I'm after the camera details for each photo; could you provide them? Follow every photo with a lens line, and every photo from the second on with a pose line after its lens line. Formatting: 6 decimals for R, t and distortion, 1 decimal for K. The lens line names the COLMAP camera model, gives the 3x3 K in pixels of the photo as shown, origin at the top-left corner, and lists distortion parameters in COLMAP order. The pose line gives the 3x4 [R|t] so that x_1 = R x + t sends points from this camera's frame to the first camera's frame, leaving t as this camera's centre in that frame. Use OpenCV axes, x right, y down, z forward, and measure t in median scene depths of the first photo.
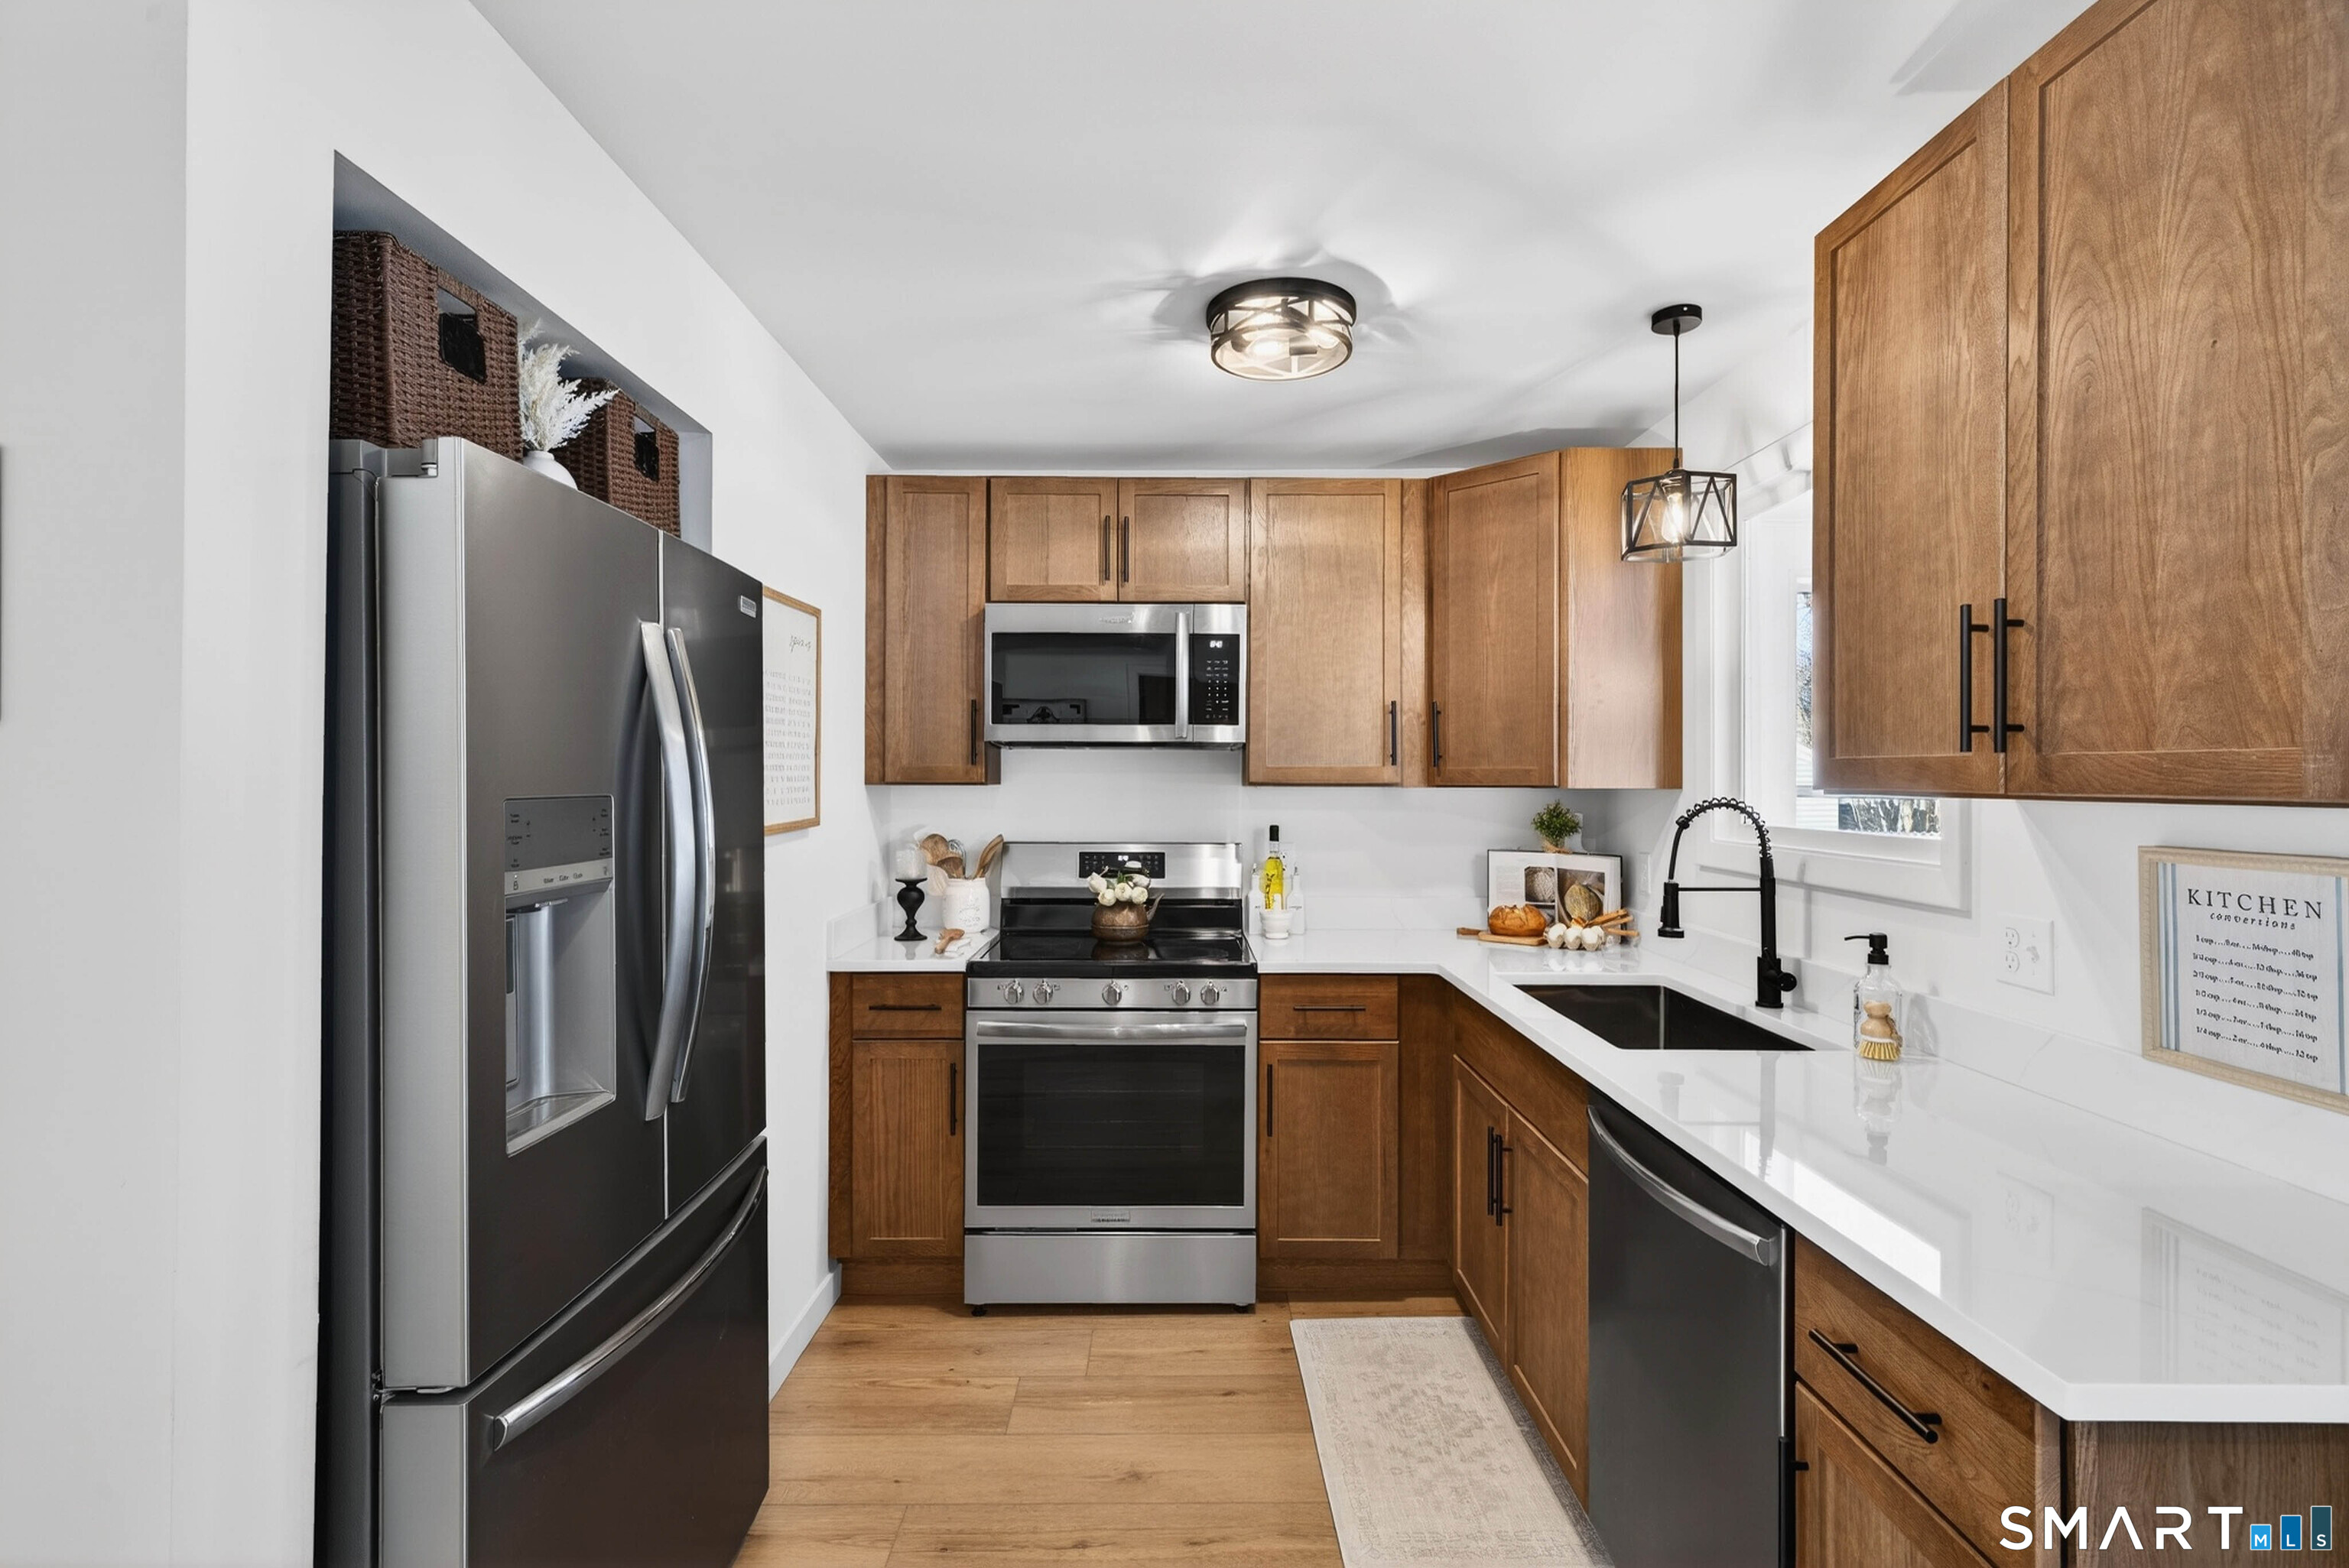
lens RADIAL K [[1179.3, 0, 1197.6], [0, 1179.3, 780.1], [0, 0, 1]] dist [0.002292, 0.000941]
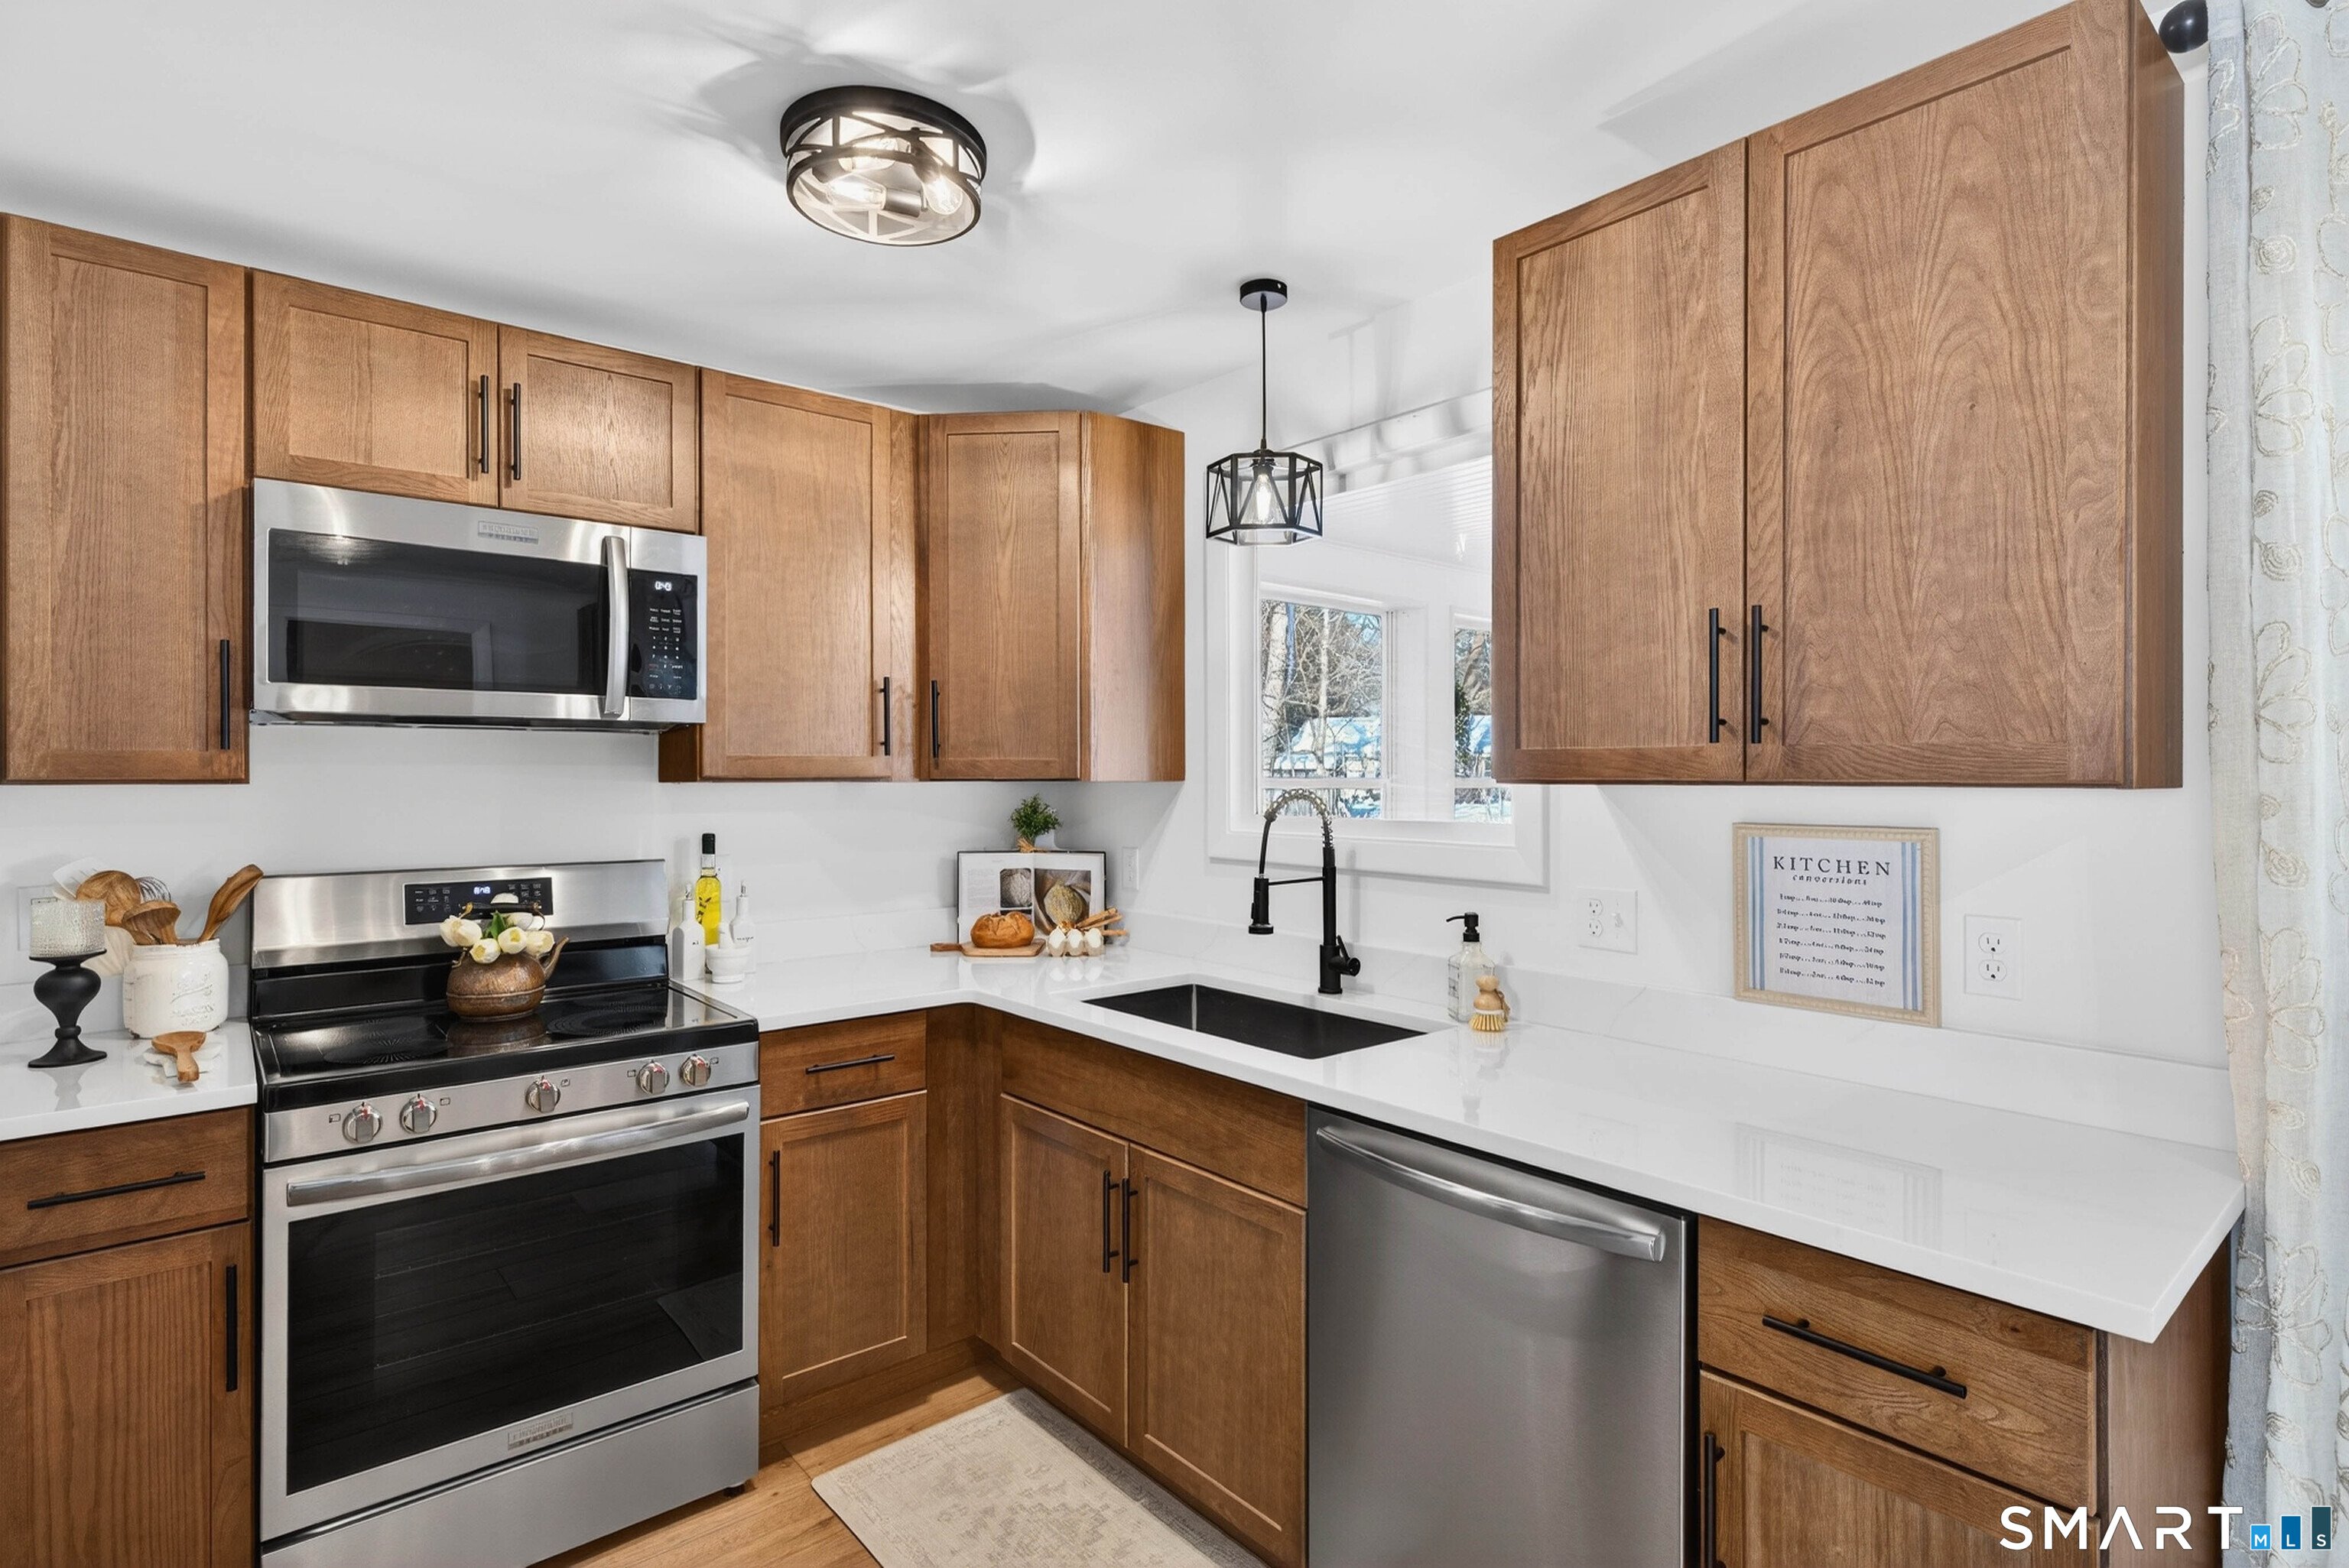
lens RADIAL K [[1179.3, 0, 1214.9], [0, 1179.3, 779.5], [0, 0, 1]] dist [0.002292, 0.000941]
pose [[0.756425, -0.007105, 0.654042, -0.238522], [0.004703, 0.999974, 0.005423, 0.001211], [-0.654064, -0.001026, 0.756439, 0.269823]]
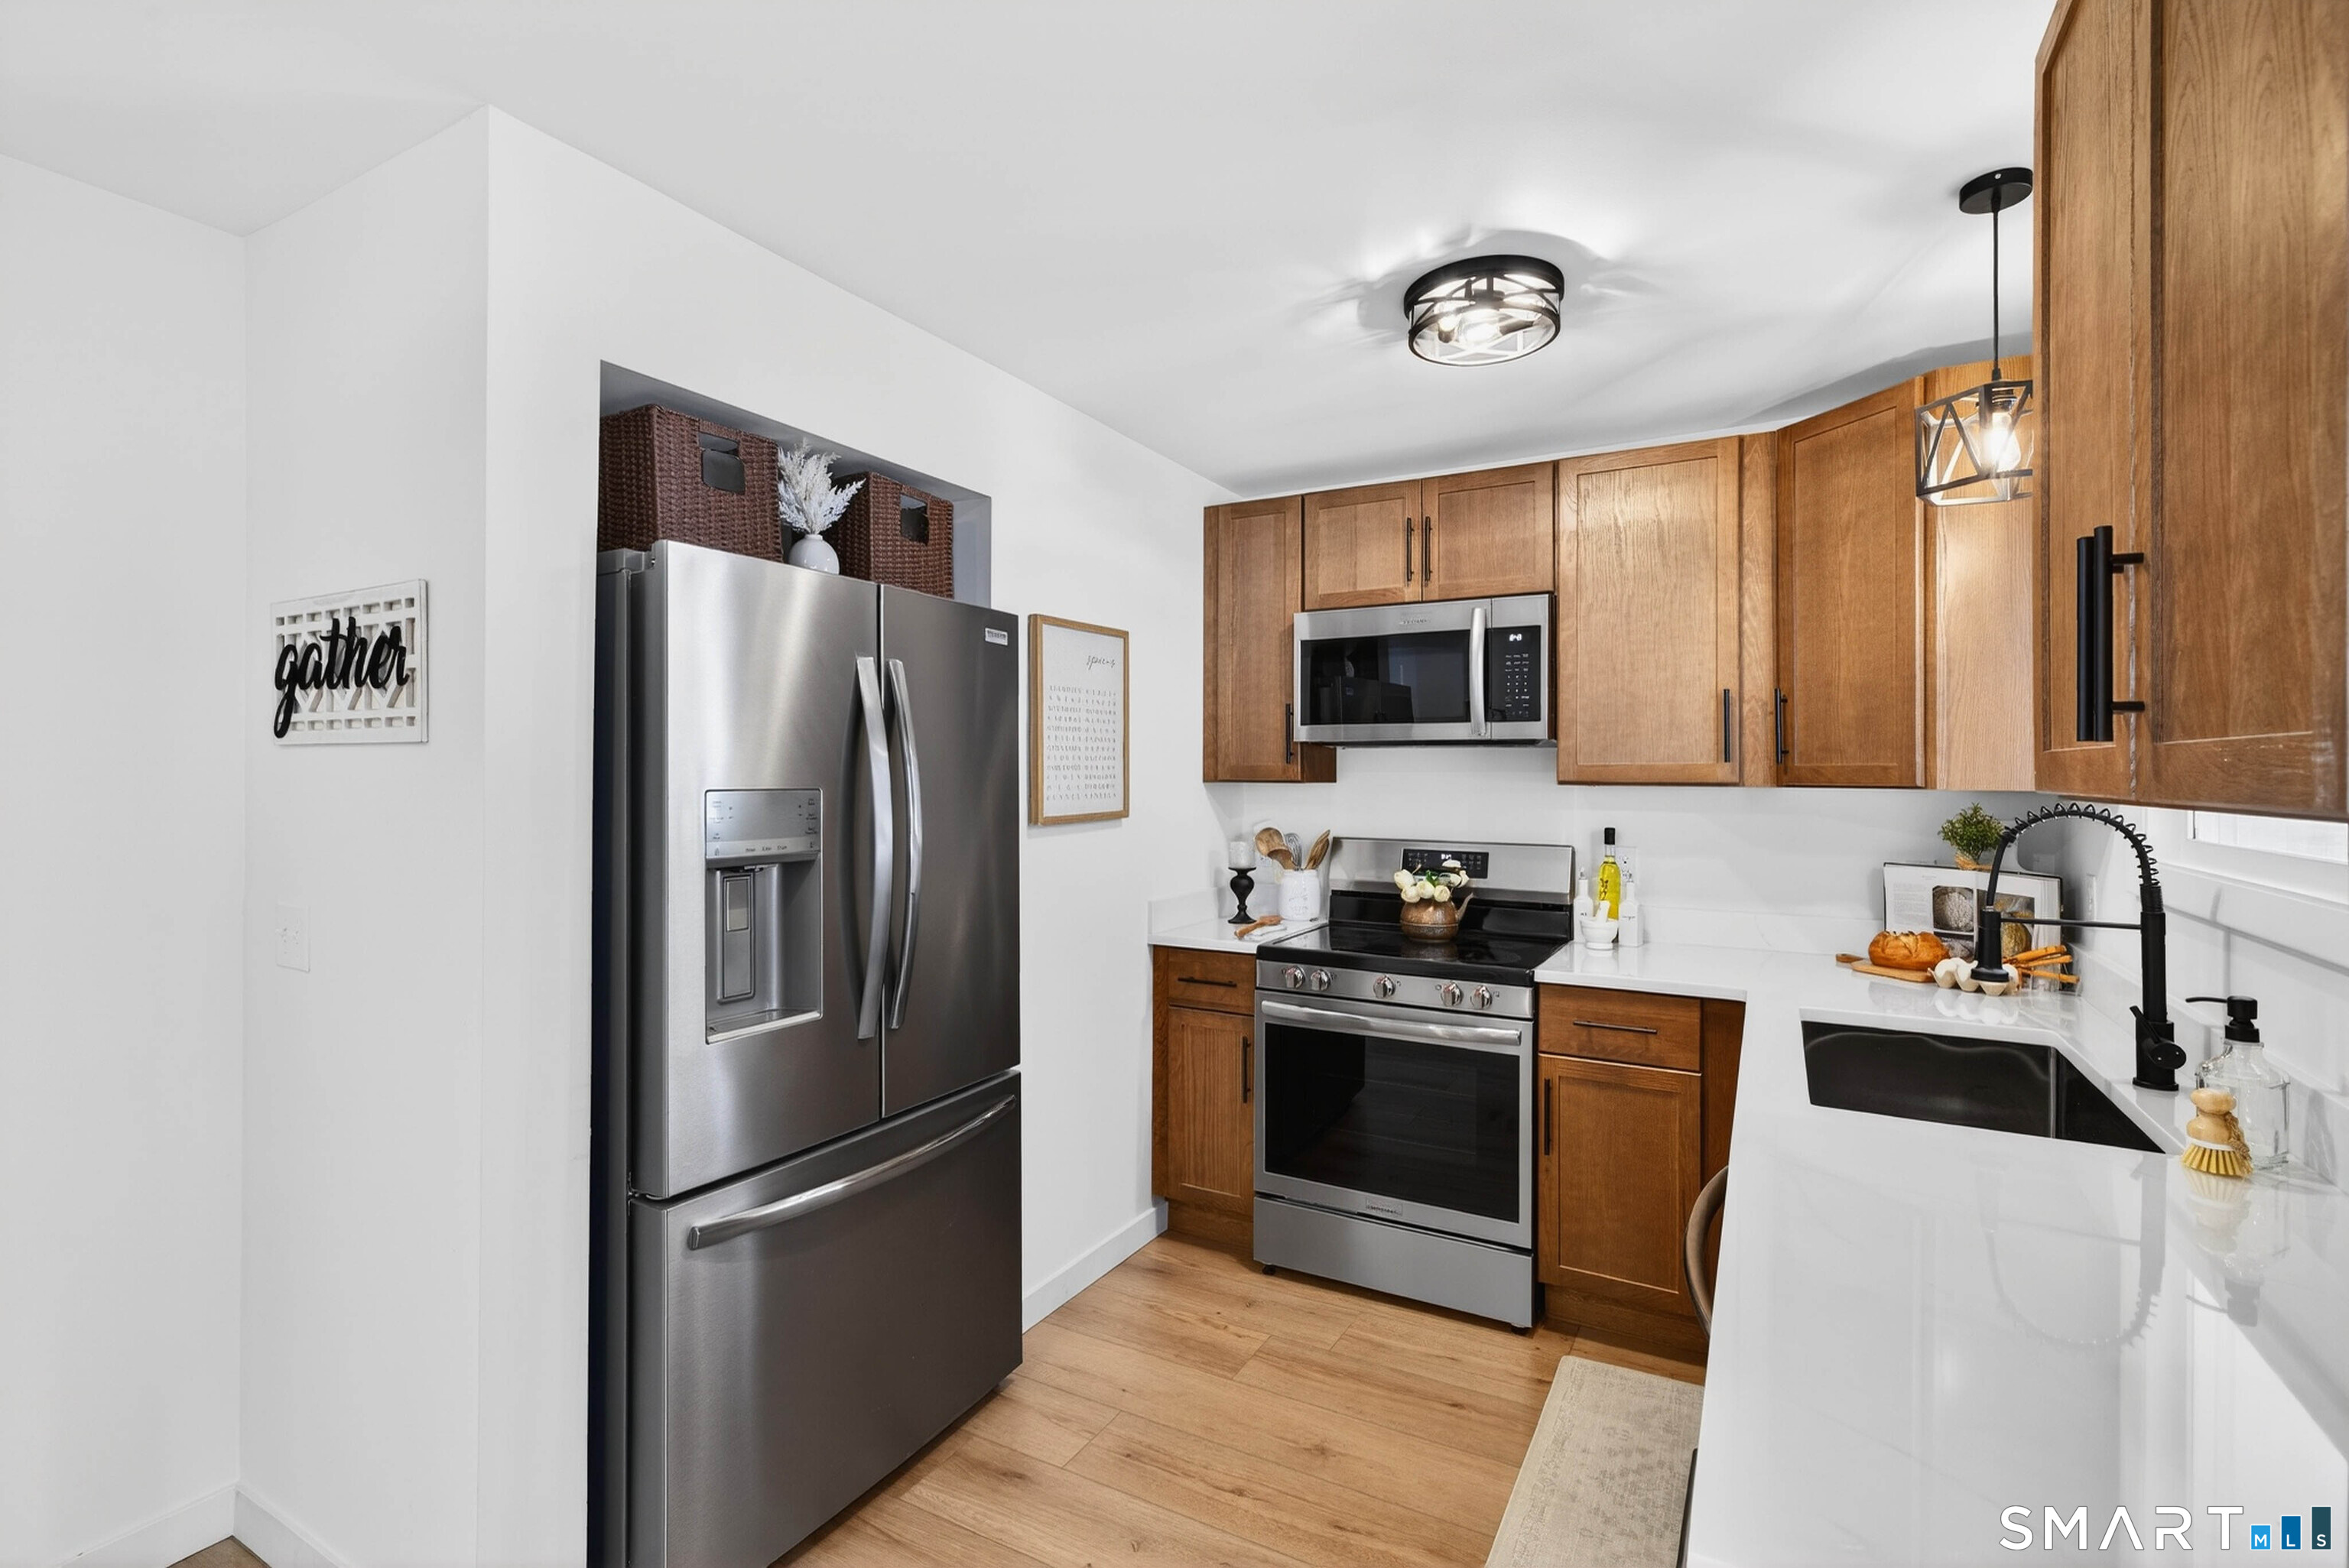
lens RADIAL K [[1144.0, 0, 1163.5], [0, 1144.0, 775.2], [0, 0, 1]] dist [0.002843, 0.000626]
pose [[0.853126, 0.000467, -0.521704, 0.303850], [-0.002076, 0.999995, -0.002499, 0.000088], [0.521700, 0.003215, 0.853123, 0.059714]]
